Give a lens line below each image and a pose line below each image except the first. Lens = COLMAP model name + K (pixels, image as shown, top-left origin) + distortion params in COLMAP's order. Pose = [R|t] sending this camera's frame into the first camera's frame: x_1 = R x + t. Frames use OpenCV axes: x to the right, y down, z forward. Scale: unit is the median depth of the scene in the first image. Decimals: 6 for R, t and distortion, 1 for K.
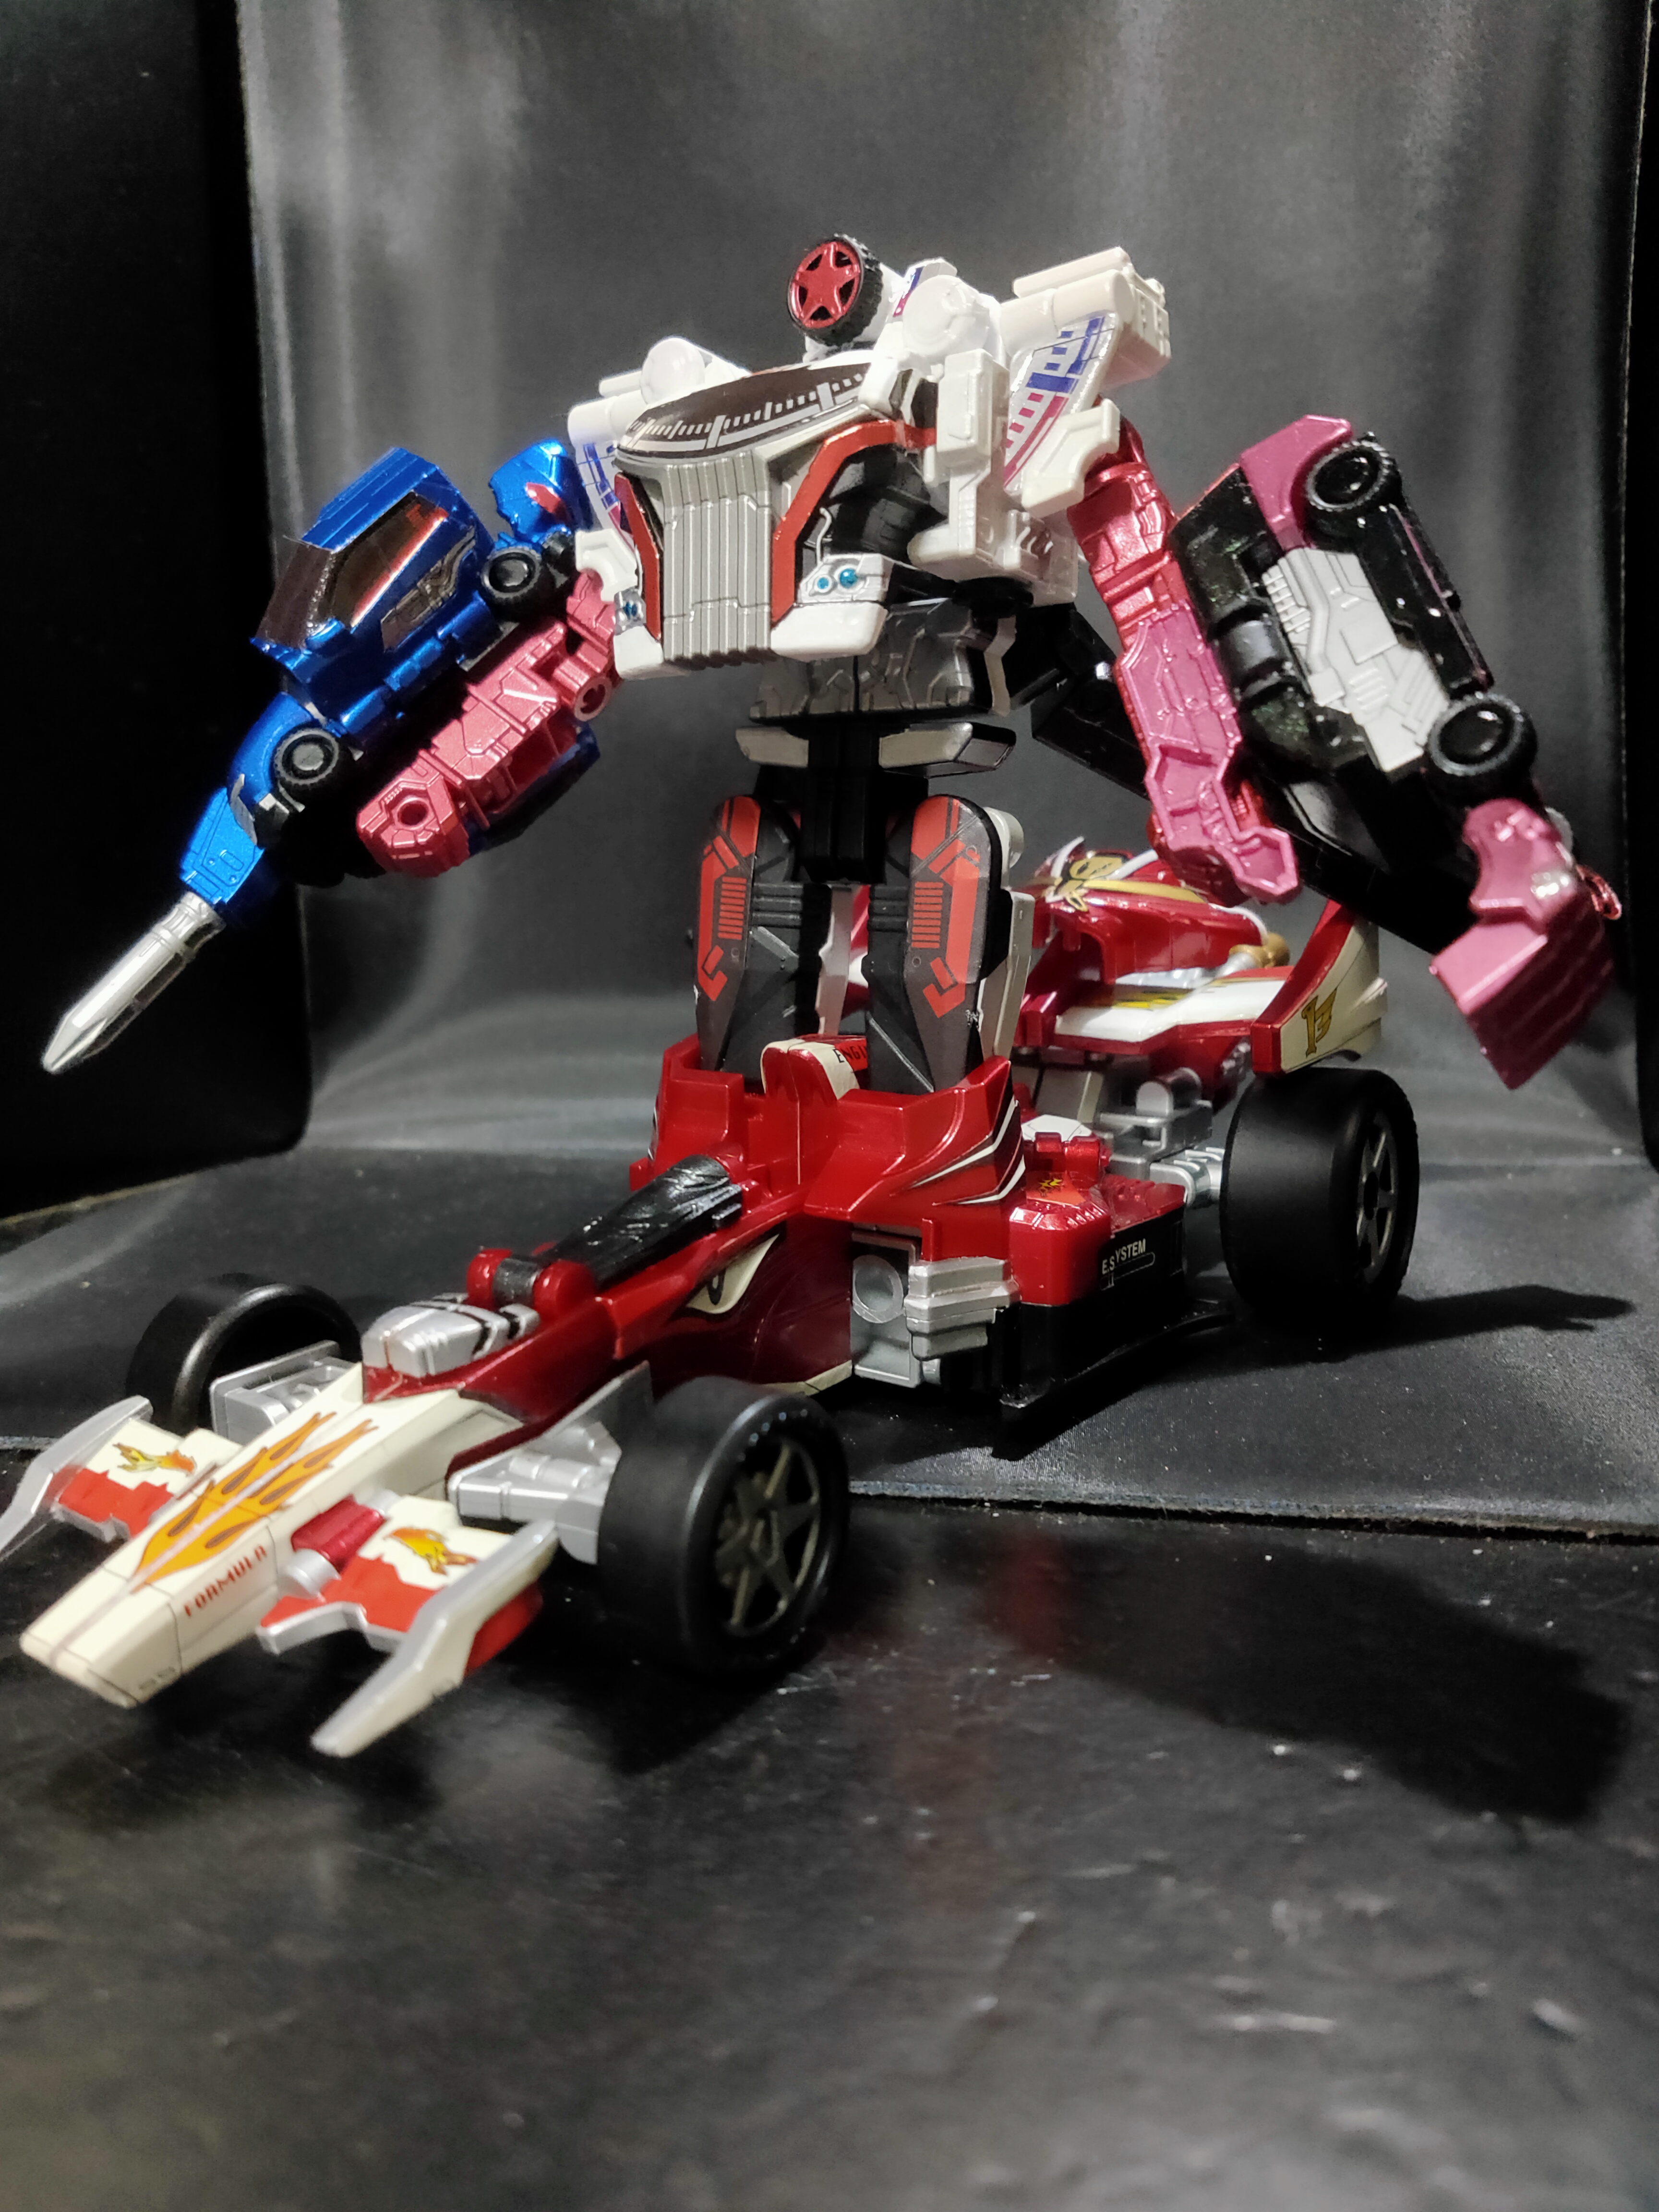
lens RADIAL K [[1867.0, 0, 829.5], [0, 1867.0, 1106.0], [0, 0, 1]] dist [0.002615, -0.000662]
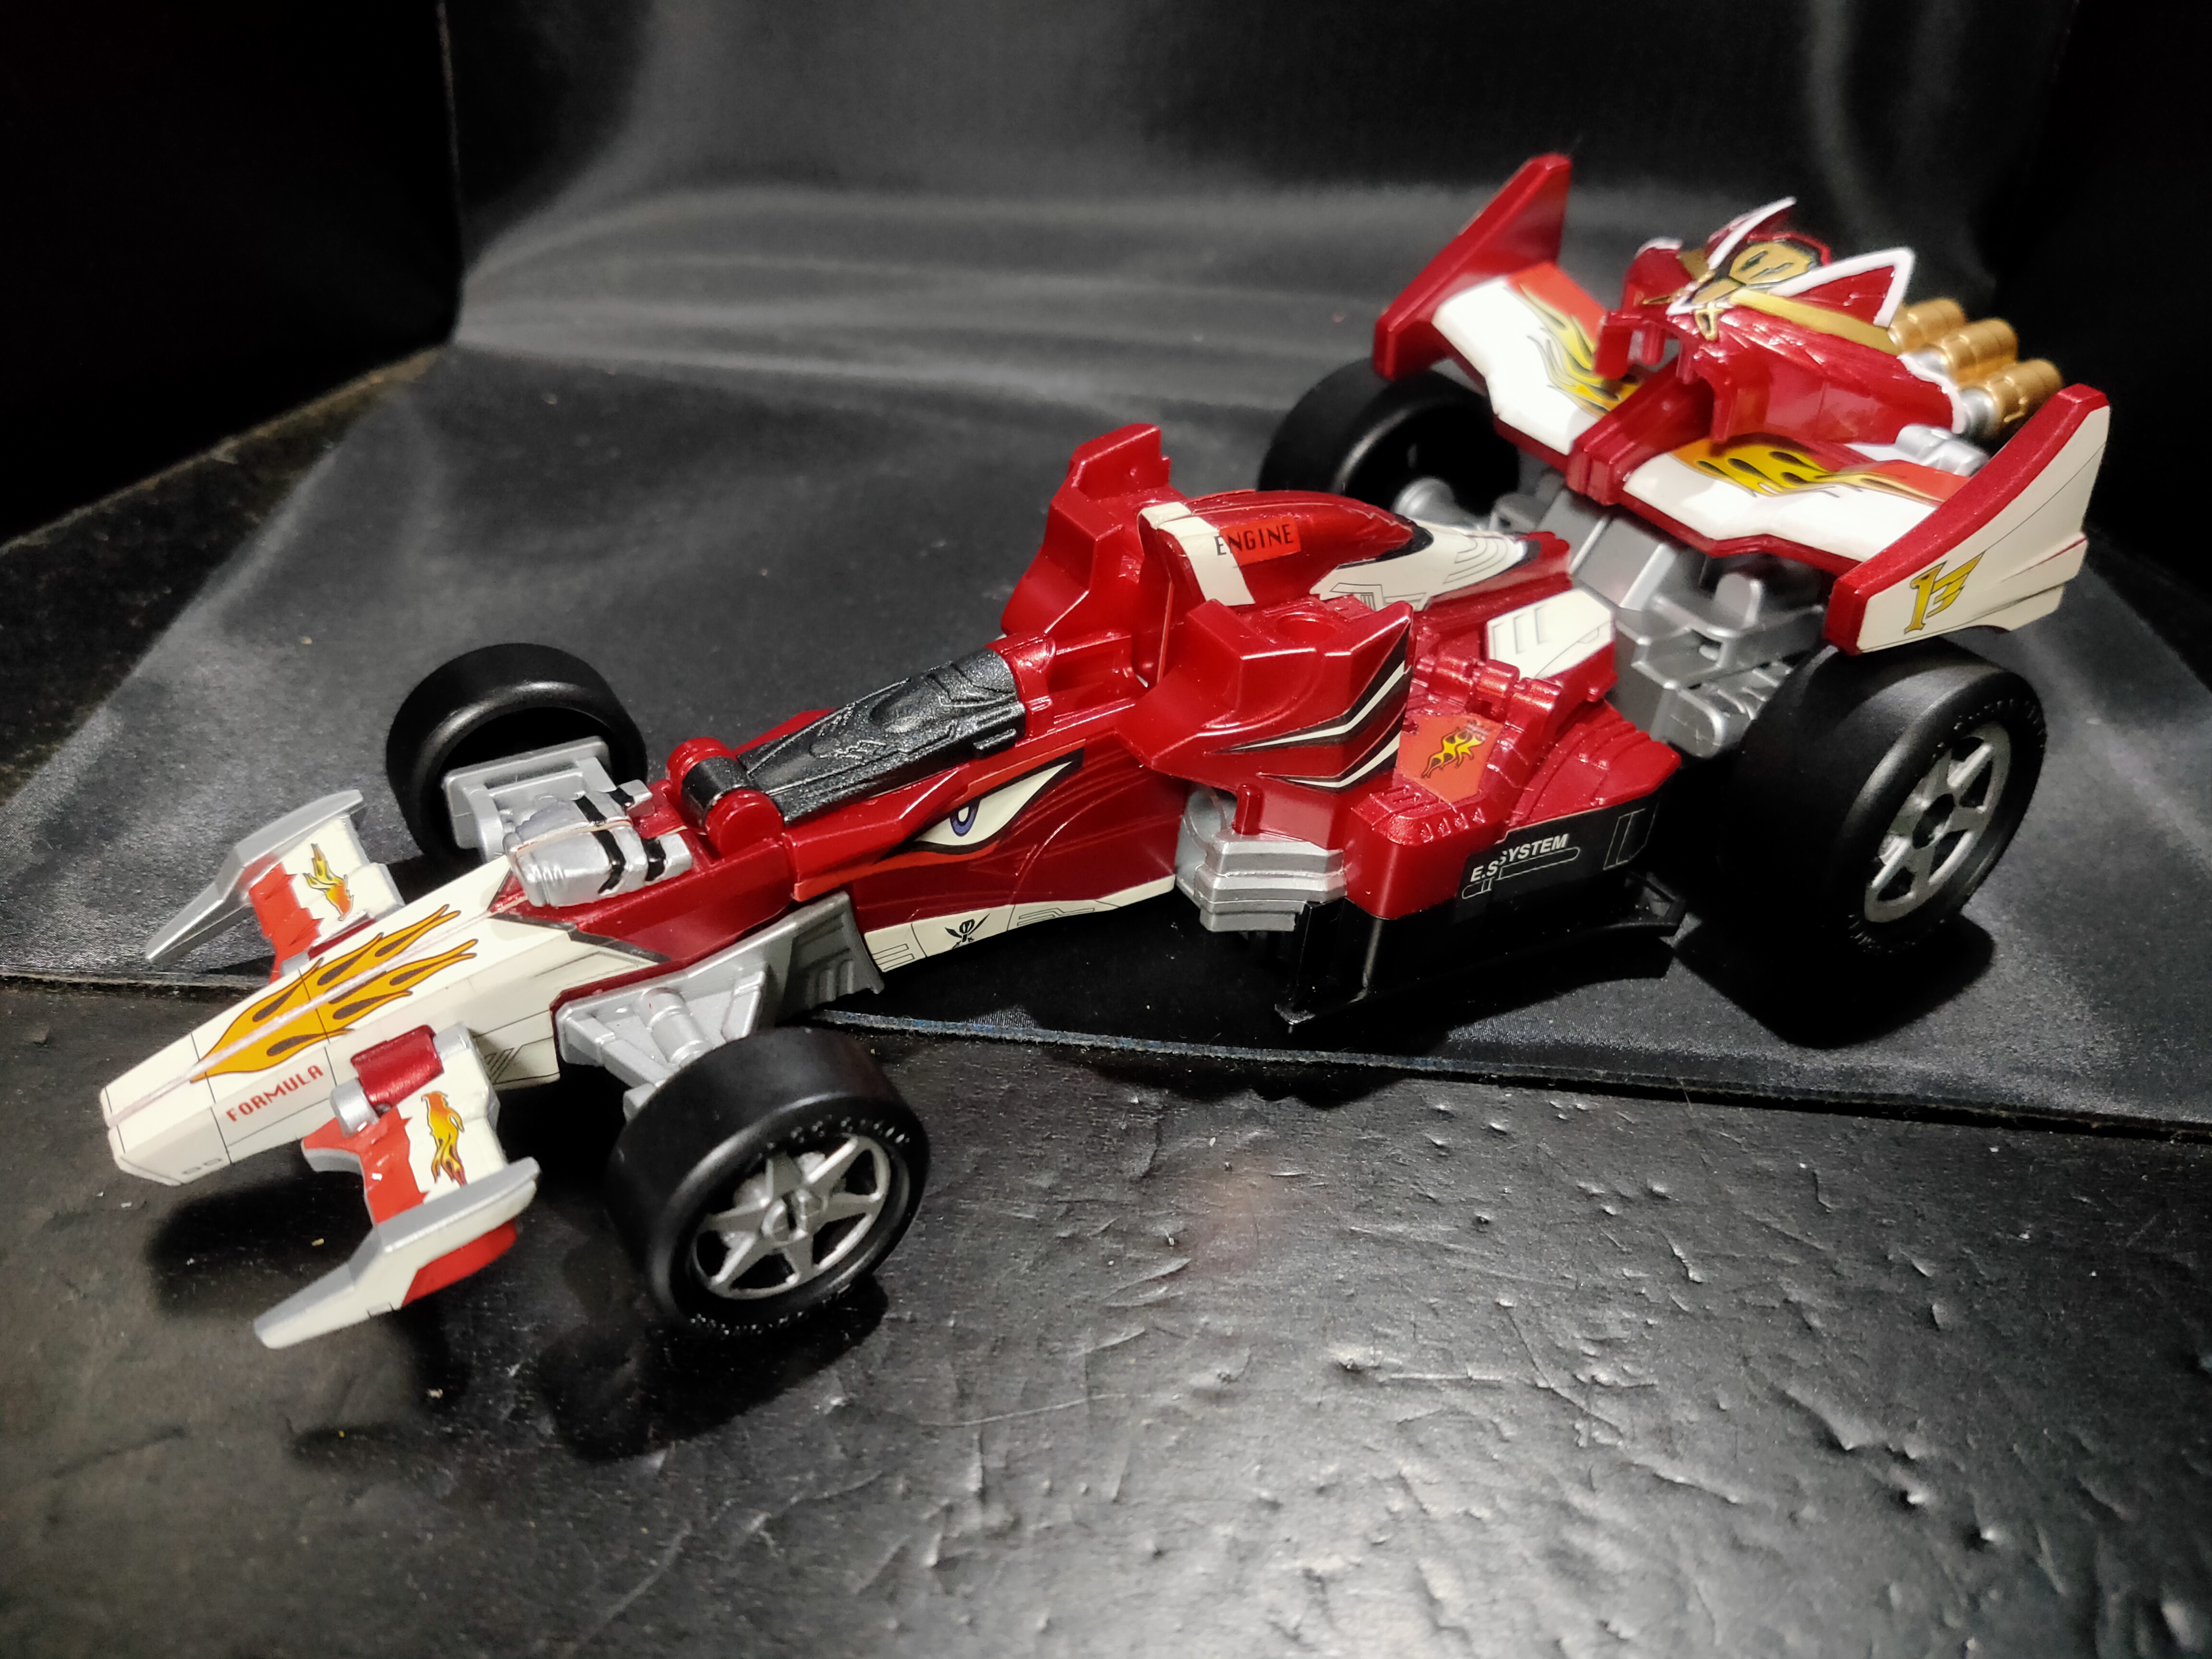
lens RADIAL K [[1867.0, 0, 1106.0], [0, 1867.0, 829.5], [0, 0, 1]] dist [0.002615, -0.000662]
pose [[0.913826, 0.304148, -0.269102, 0.272645], [-0.166379, 0.884870, 0.435113, -0.333939], [0.370459, -0.352844, 0.859221, 0.311629]]
